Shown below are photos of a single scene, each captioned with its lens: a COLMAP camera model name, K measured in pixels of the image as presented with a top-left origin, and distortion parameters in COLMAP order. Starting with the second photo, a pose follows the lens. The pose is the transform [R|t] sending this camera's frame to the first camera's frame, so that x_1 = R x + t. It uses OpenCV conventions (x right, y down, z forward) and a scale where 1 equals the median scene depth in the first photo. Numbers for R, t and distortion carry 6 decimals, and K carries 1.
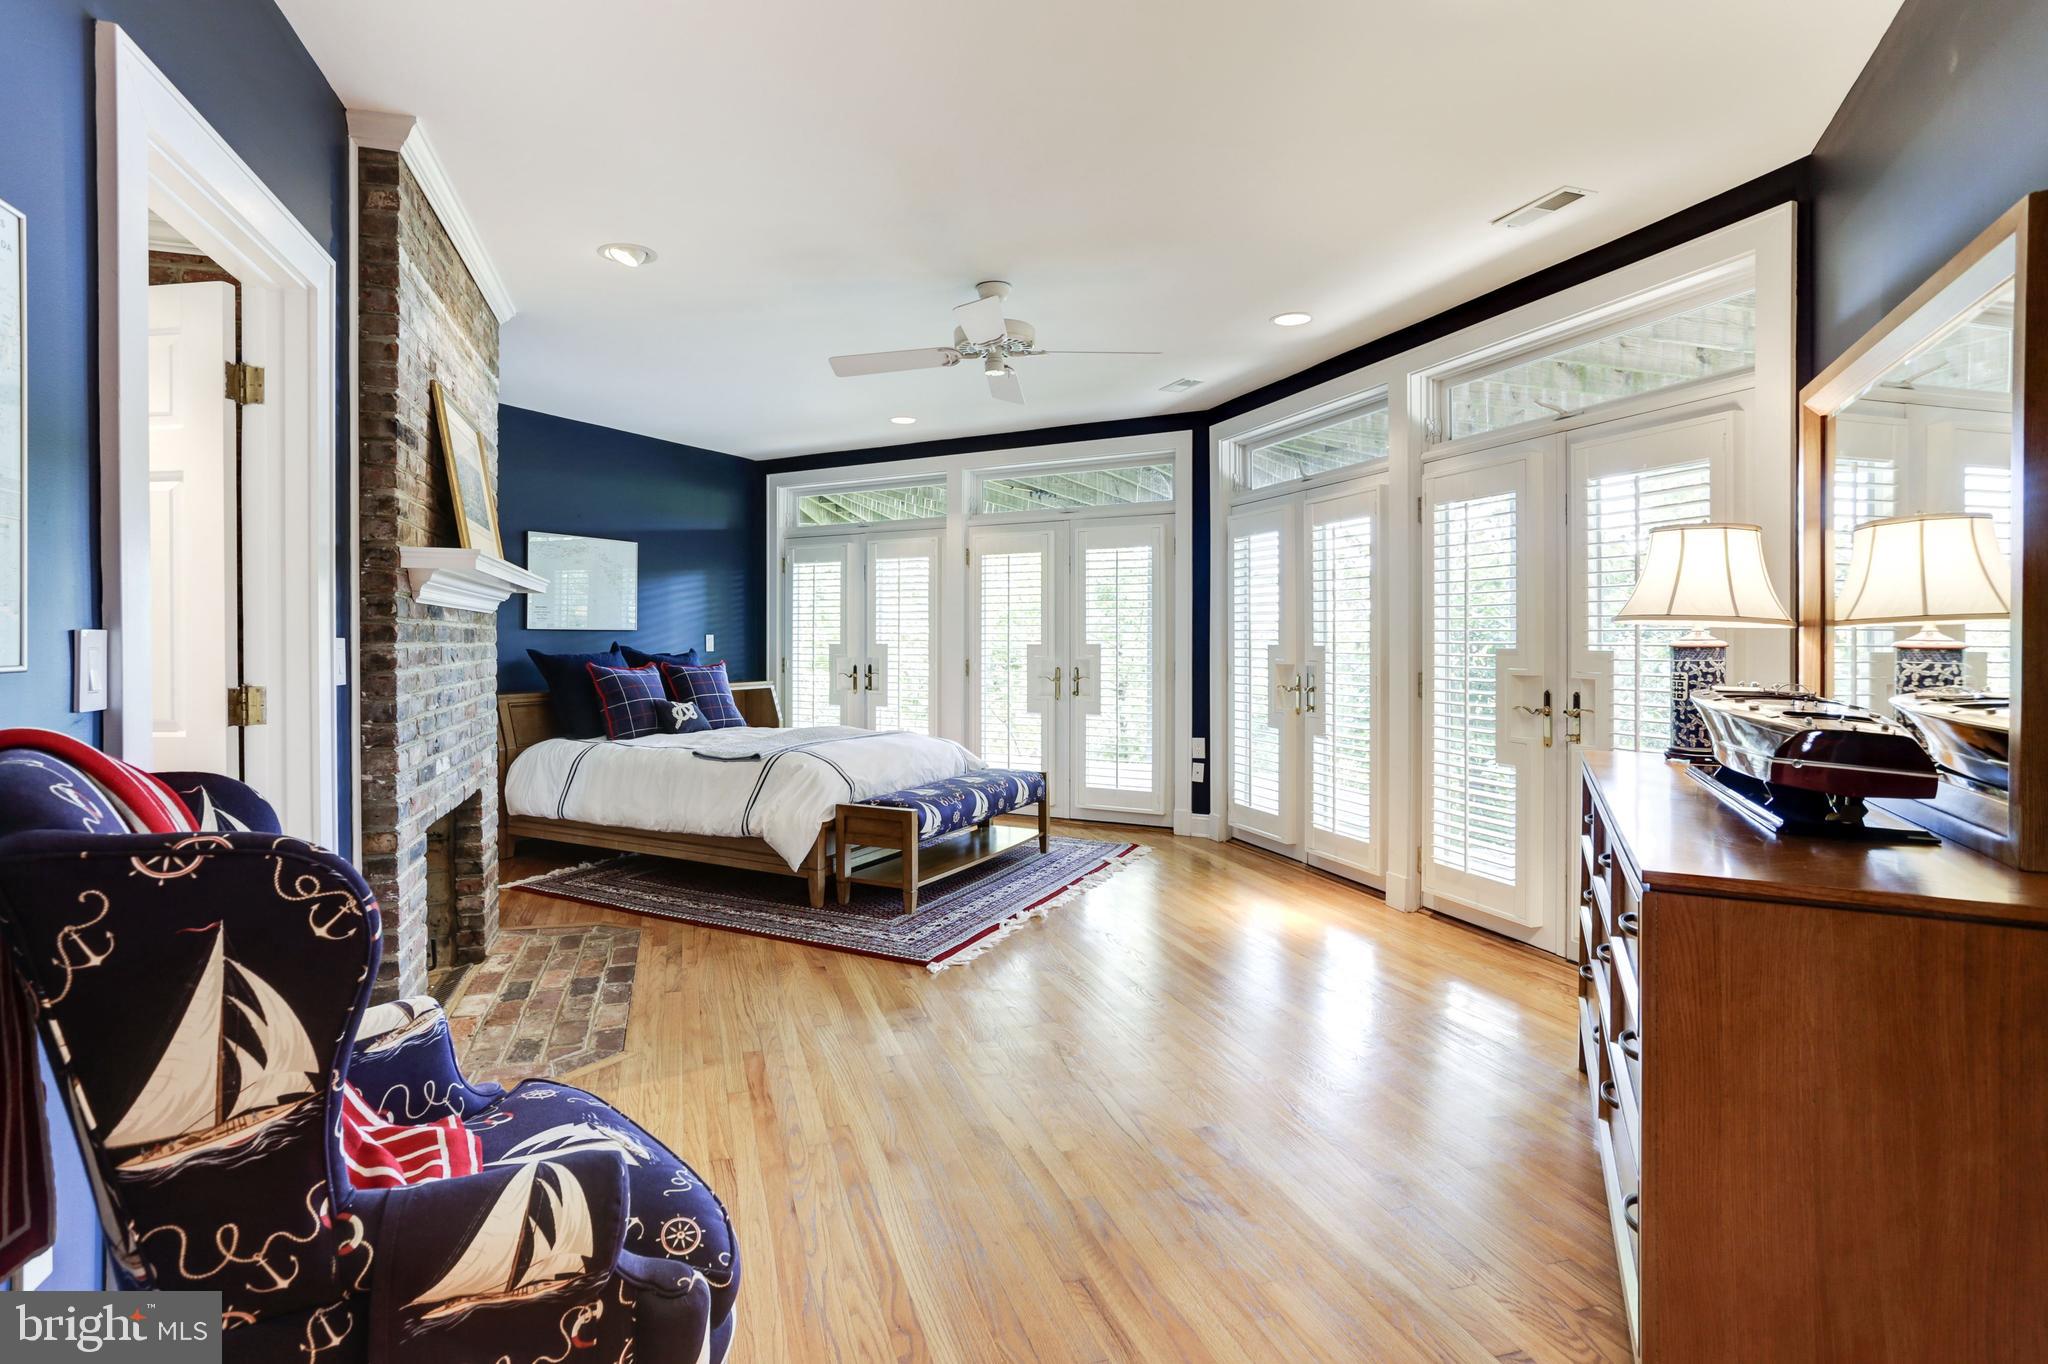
lens RADIAL K [[1023.9, 0, 1022.8], [0, 1023.9, 636.9], [0, 0, 1]] dist [-0.000751, -0.000041]
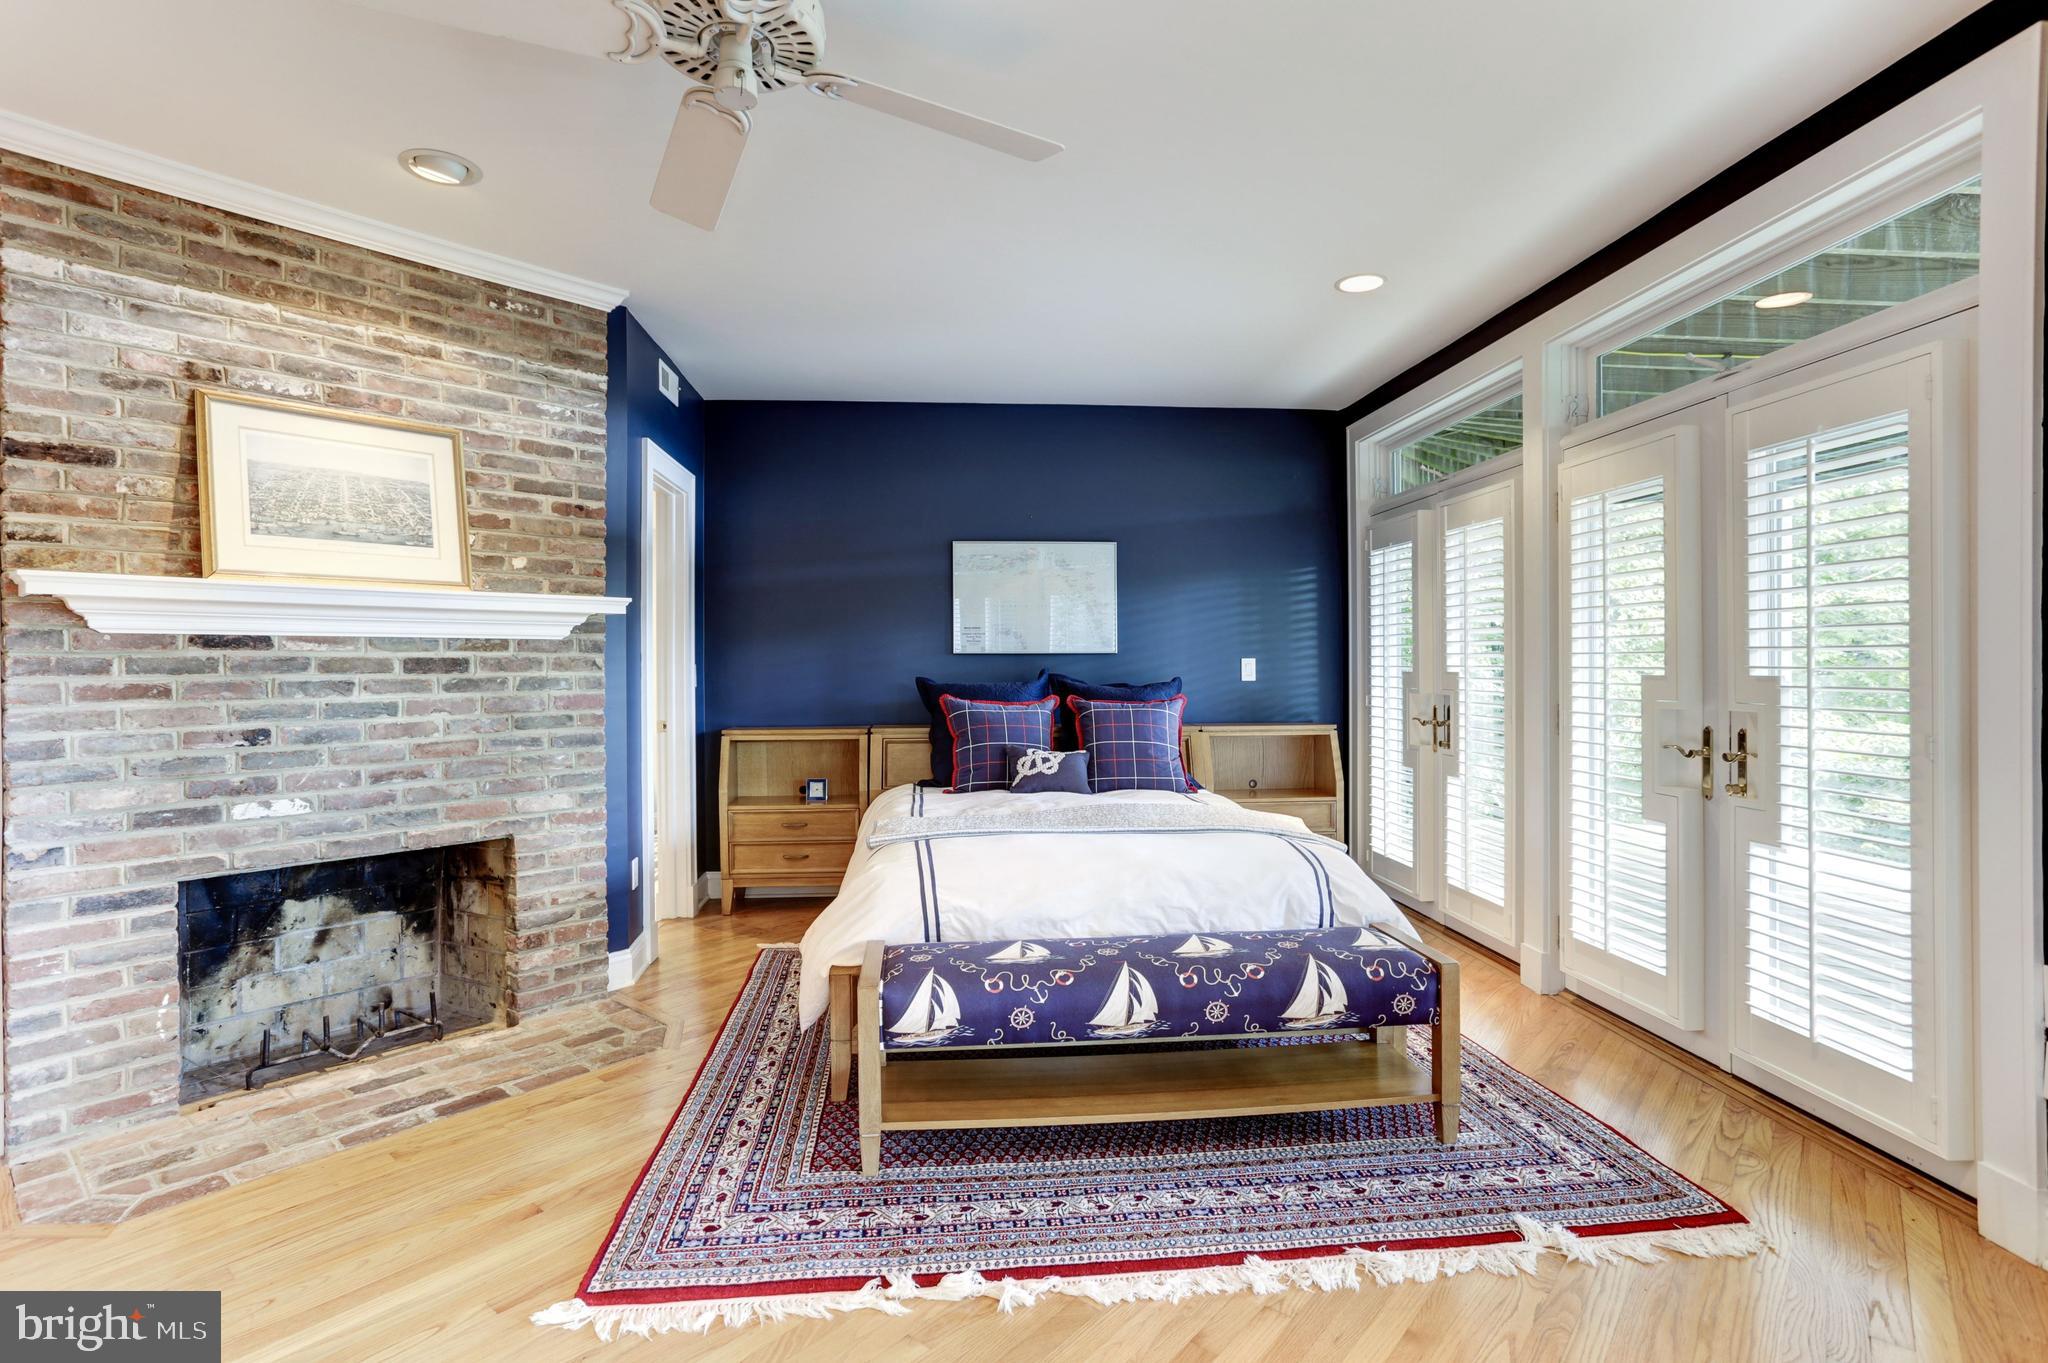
lens RADIAL K [[1003.8, 0, 1024.0], [0, 1003.8, 681.5], [0, 0, 1]] dist [-0.000074, 0.000542]
pose [[0.524089, 0.015138, -0.851529, 0.268016], [0.005071, 0.999769, 0.020895, -0.000830], [0.851649, -0.015269, 0.523891, 0.555661]]
